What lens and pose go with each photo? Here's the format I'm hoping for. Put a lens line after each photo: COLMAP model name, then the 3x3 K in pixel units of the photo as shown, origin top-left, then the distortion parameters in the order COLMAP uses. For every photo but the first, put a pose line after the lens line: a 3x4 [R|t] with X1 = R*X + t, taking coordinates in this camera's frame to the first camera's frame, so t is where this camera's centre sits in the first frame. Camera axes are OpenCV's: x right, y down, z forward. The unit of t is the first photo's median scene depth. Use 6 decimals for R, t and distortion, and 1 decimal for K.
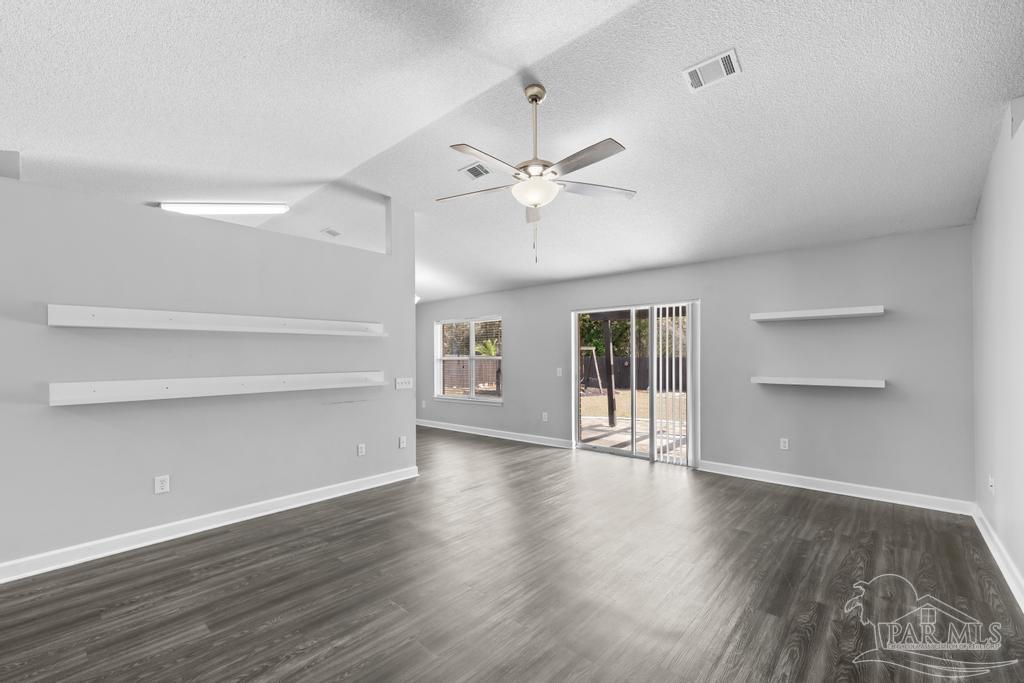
lens RADIAL K [[427.1, 0, 512.9], [0, 427.1, 355.7], [0, 0, 1]] dist [0.000239, -0.000025]
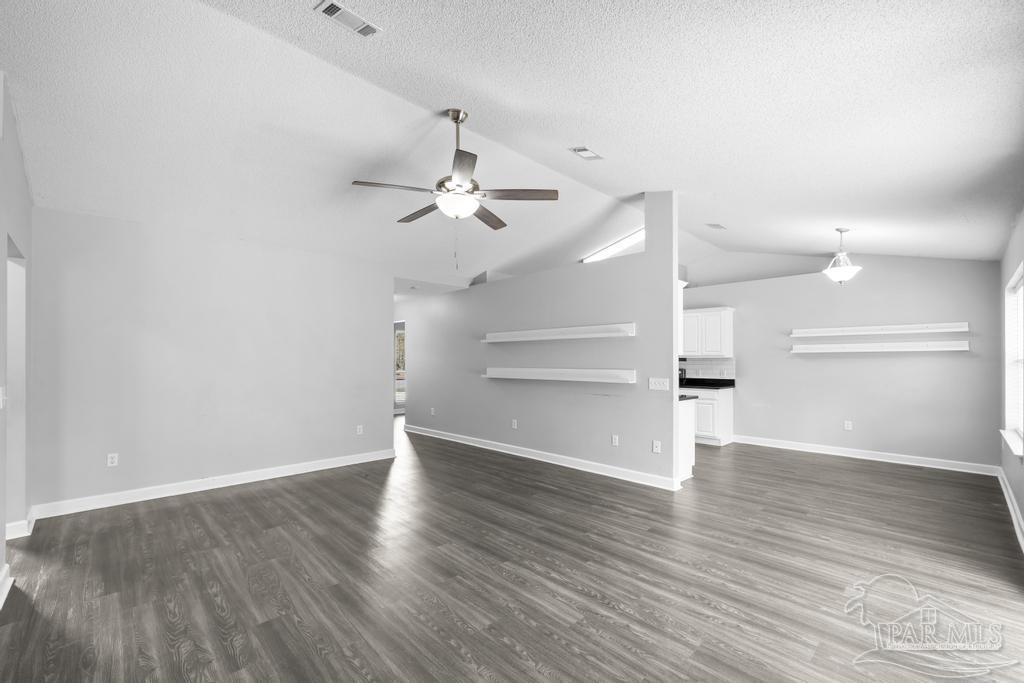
lens RADIAL K [[431.6, 0, 508.5], [0, 431.6, 357.9], [0, 0, 1]] dist [-0.002245, -0.000188]
pose [[-0.083052, 0.001885, -0.996543, 0.716708], [0.005200, 0.999985, 0.001459, 0.005043], [0.996532, -0.005061, -0.083060, 0.765051]]
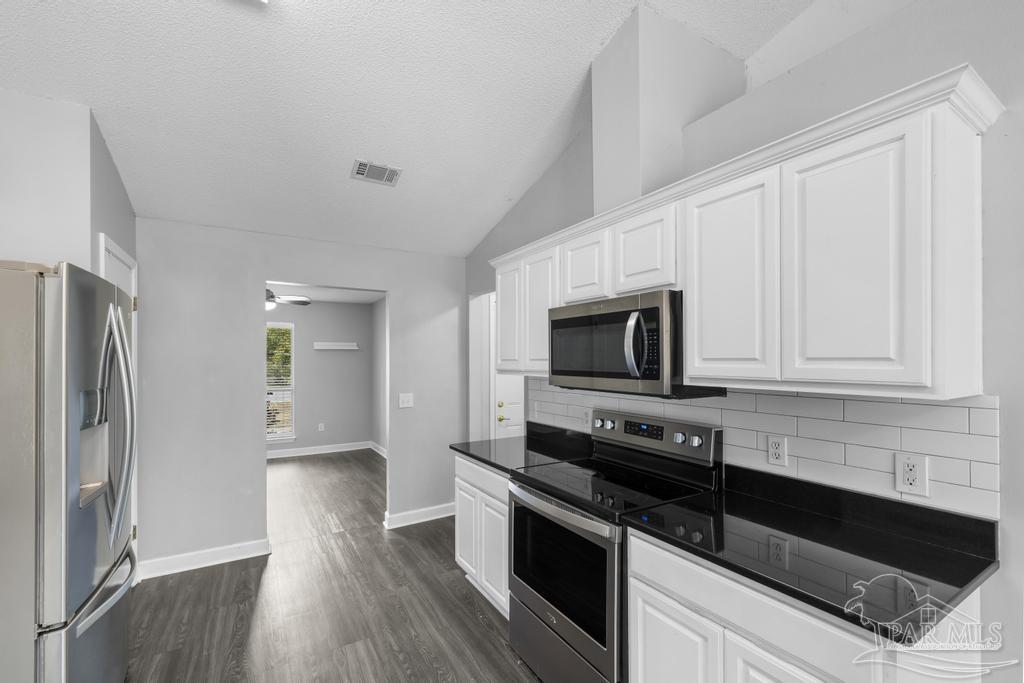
lens RADIAL K [[431.6, 0, 508.5], [0, 431.6, 357.9], [0, 0, 1]] dist [-0.002245, -0.000188]
pose [[-0.296400, 0.001000, -0.955063, -0.503581], [0.008639, 0.999961, -0.001634, -0.013450], [0.955025, -0.008735, -0.296397, 1.219743]]
